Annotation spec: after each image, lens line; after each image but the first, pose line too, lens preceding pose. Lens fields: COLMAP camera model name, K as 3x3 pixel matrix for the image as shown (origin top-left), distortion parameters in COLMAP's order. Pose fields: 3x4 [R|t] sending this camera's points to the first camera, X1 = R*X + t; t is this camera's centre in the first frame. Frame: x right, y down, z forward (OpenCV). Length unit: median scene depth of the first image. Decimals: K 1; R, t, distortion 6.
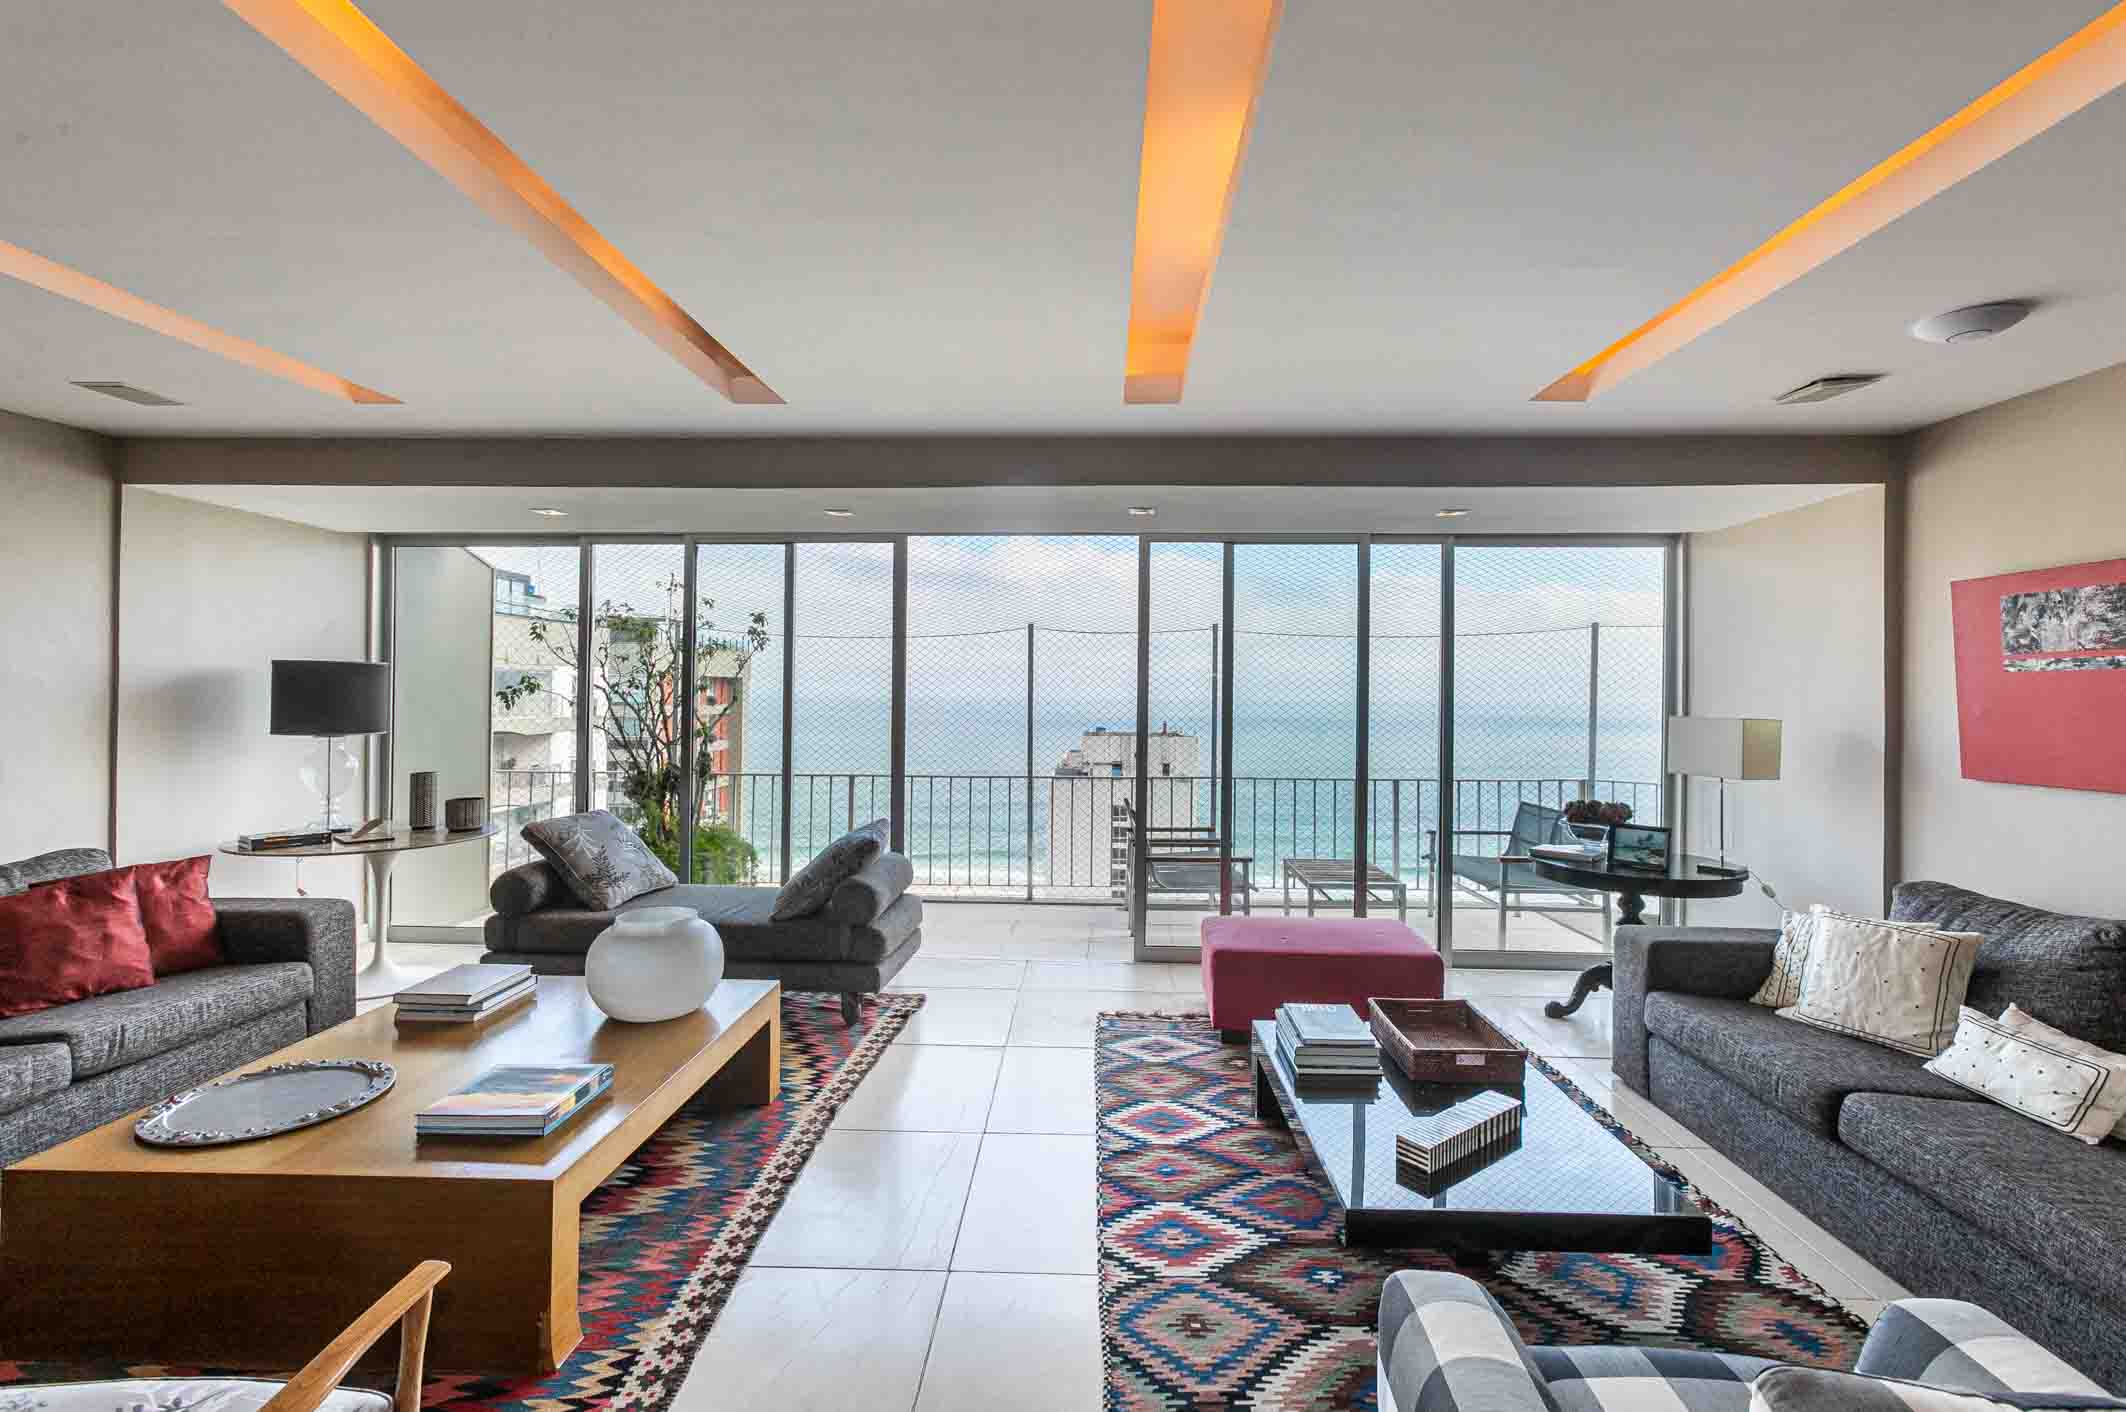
lens RADIAL K [[950.4, 0, 1065.2], [0, 950.4, 690.5], [0, 0, 1]] dist [-0.022656, 0.016183]
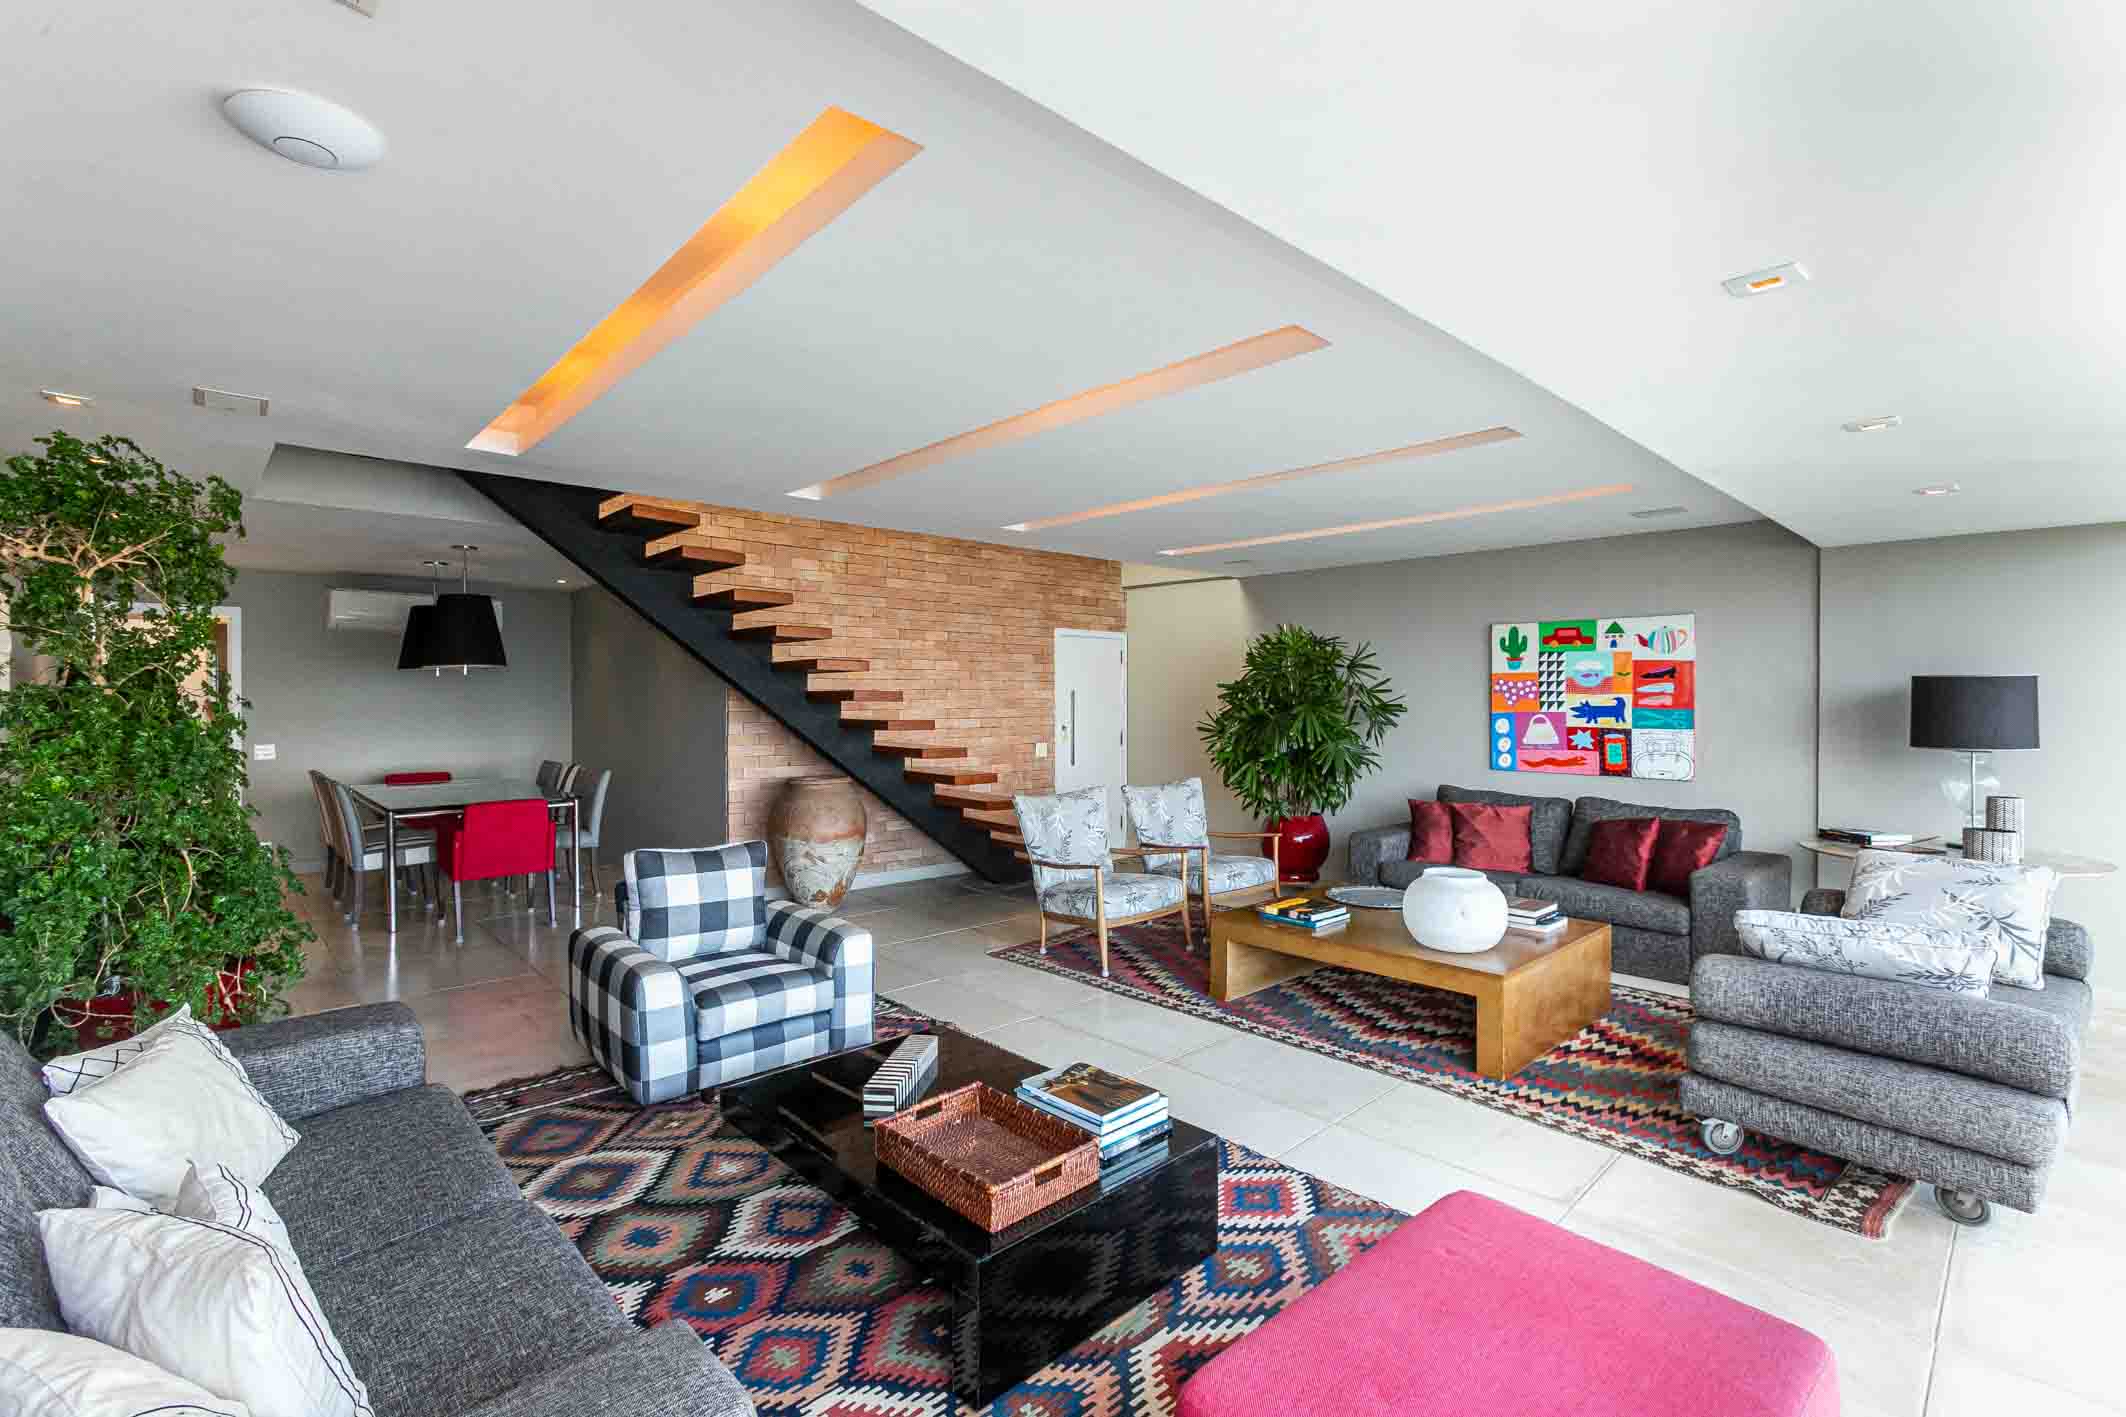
lens RADIAL K [[950.4, 0, 1065.2], [0, 950.4, 693.0], [0, 0, 1]] dist [-0.022656, 0.016183]
pose [[-0.700835, -0.011659, -0.713228, 0.886356], [-0.006754, 0.999930, -0.009709, 0.007388], [0.713291, -0.001987, -0.700865, 1.553824]]
